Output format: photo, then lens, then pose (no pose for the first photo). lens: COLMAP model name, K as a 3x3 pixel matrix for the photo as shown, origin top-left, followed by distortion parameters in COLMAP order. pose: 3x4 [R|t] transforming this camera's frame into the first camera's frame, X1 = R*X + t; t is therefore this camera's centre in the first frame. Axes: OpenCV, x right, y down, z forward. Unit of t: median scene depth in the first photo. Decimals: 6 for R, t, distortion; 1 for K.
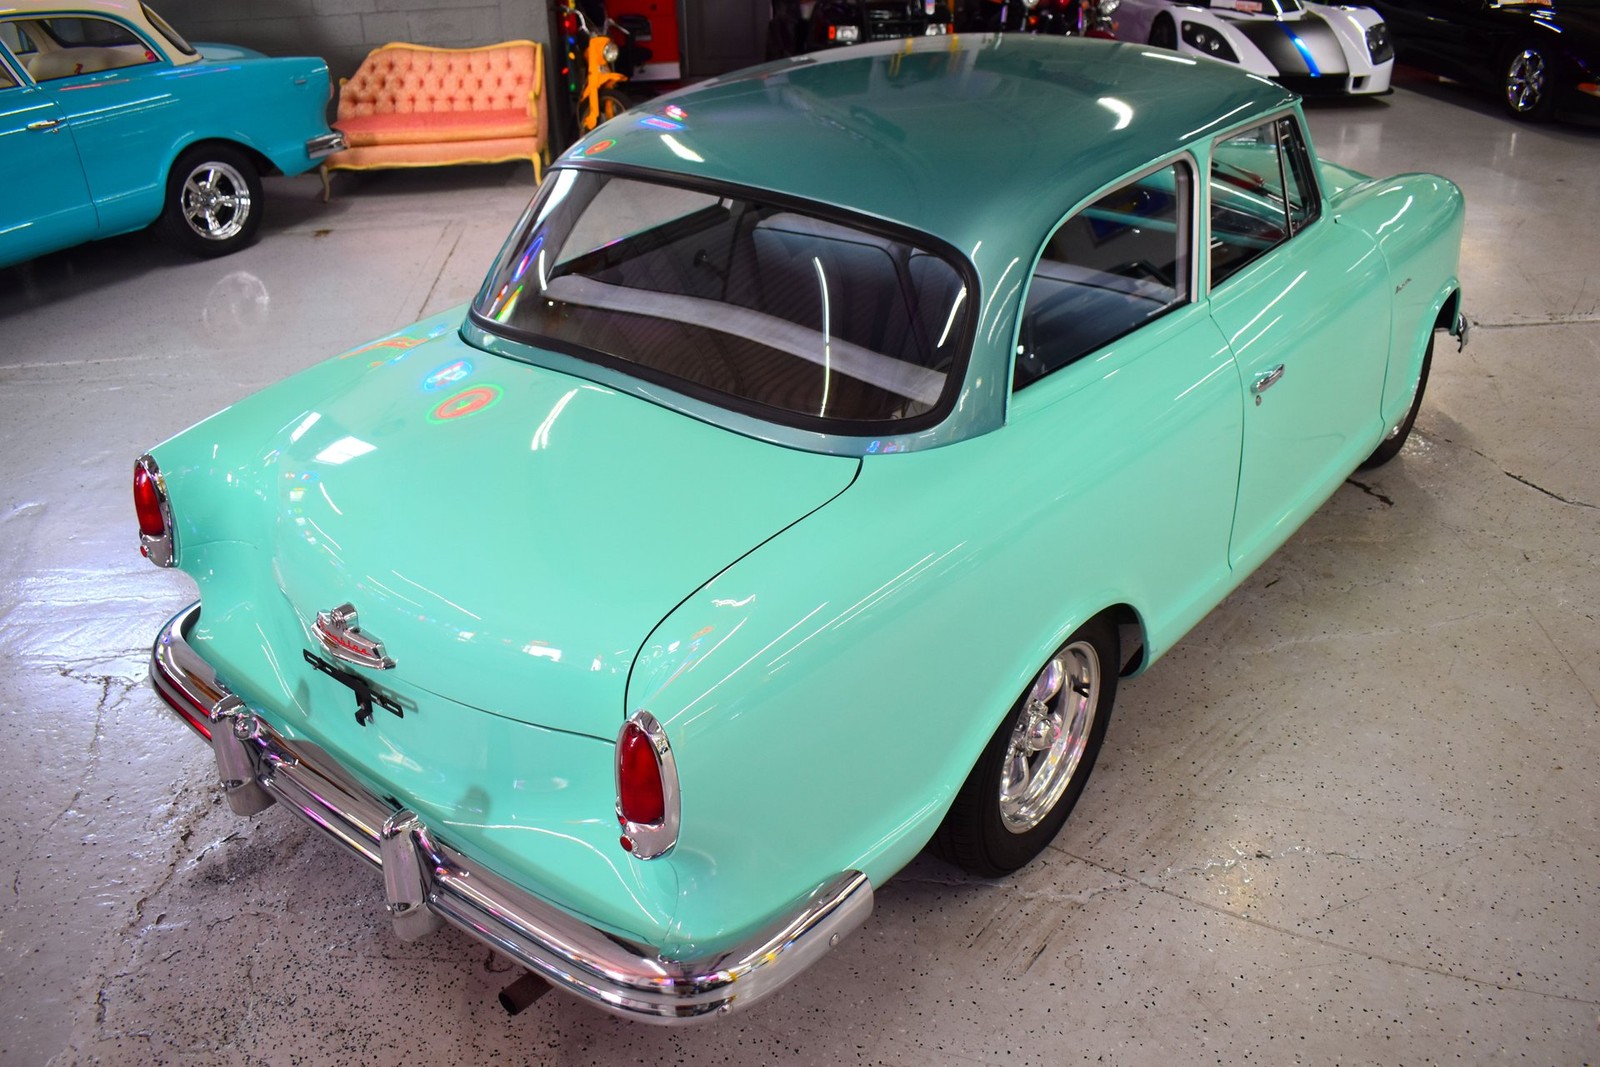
lens RADIAL K [[1300.5, 0, 800.0], [0, 1300.5, 533.5], [0, 0, 1]] dist [-0.082426, -0.004050]
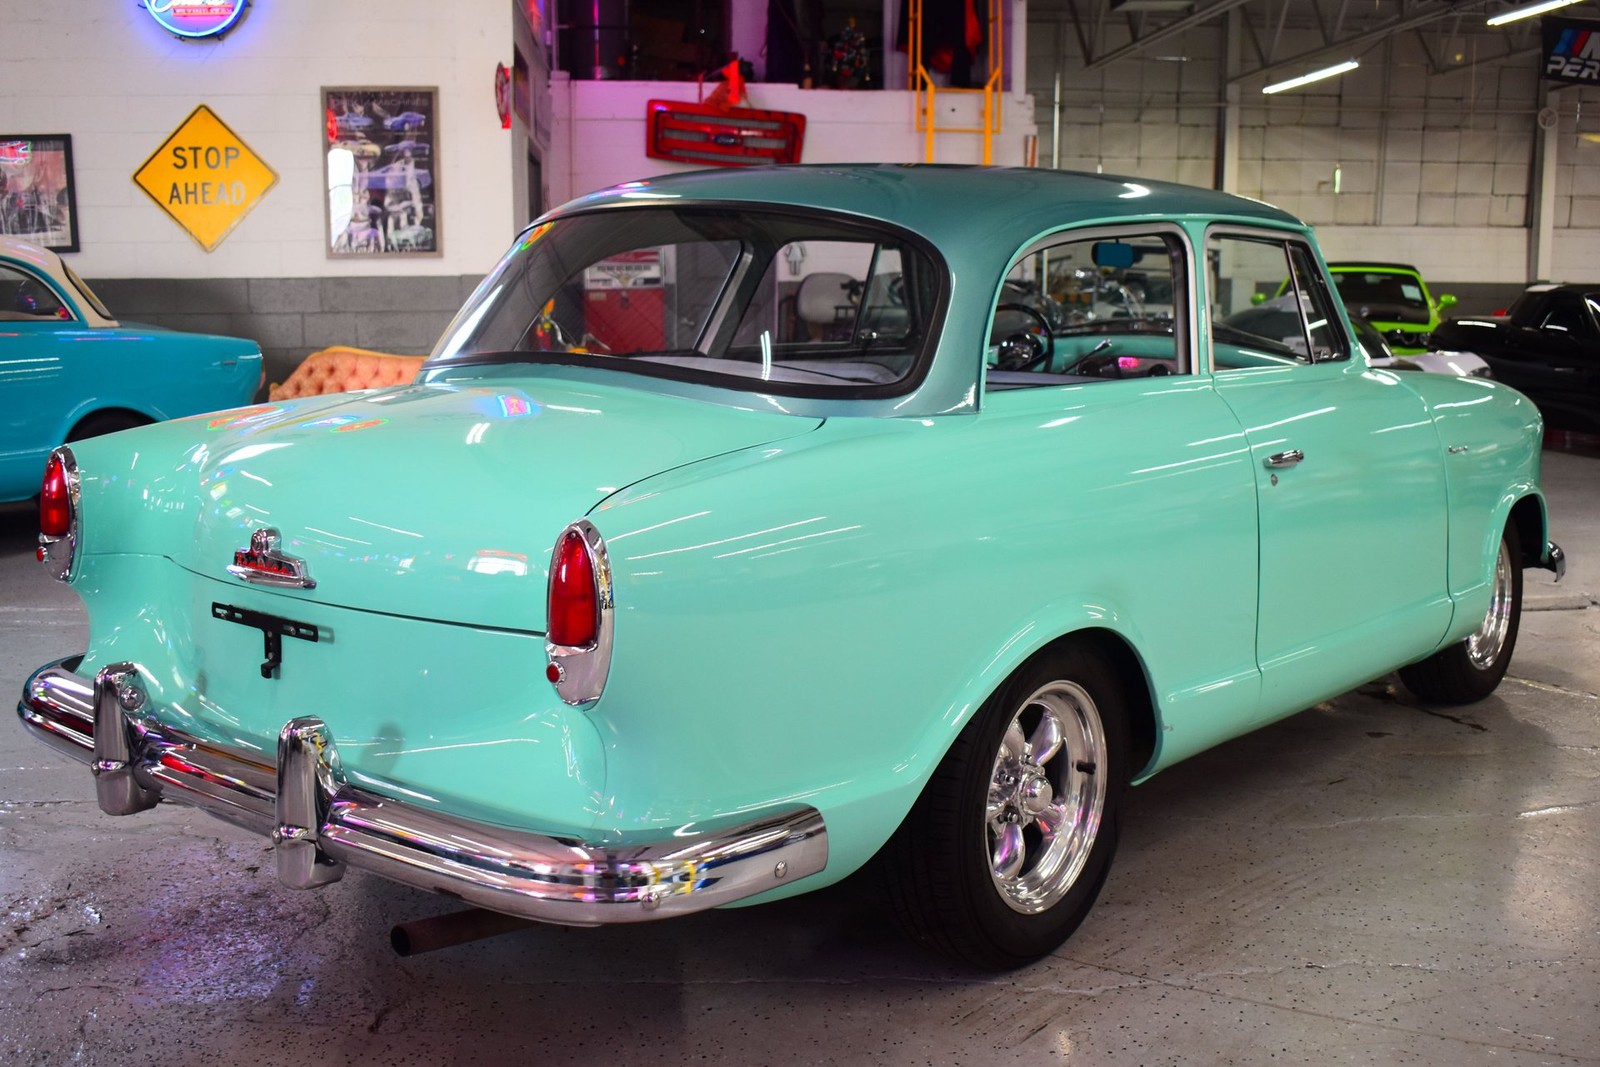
lens RADIAL K [[1684.4, 0, 800.0], [0, 1684.4, 533.5], [0, 0, 1]] dist [-0.065431, 0.005592]
pose [[0.999812, 0.016855, -0.009560, 0.033550], [-0.019093, 0.941111, -0.337557, 0.348487], [0.003307, 0.337676, 0.941256, -0.108238]]
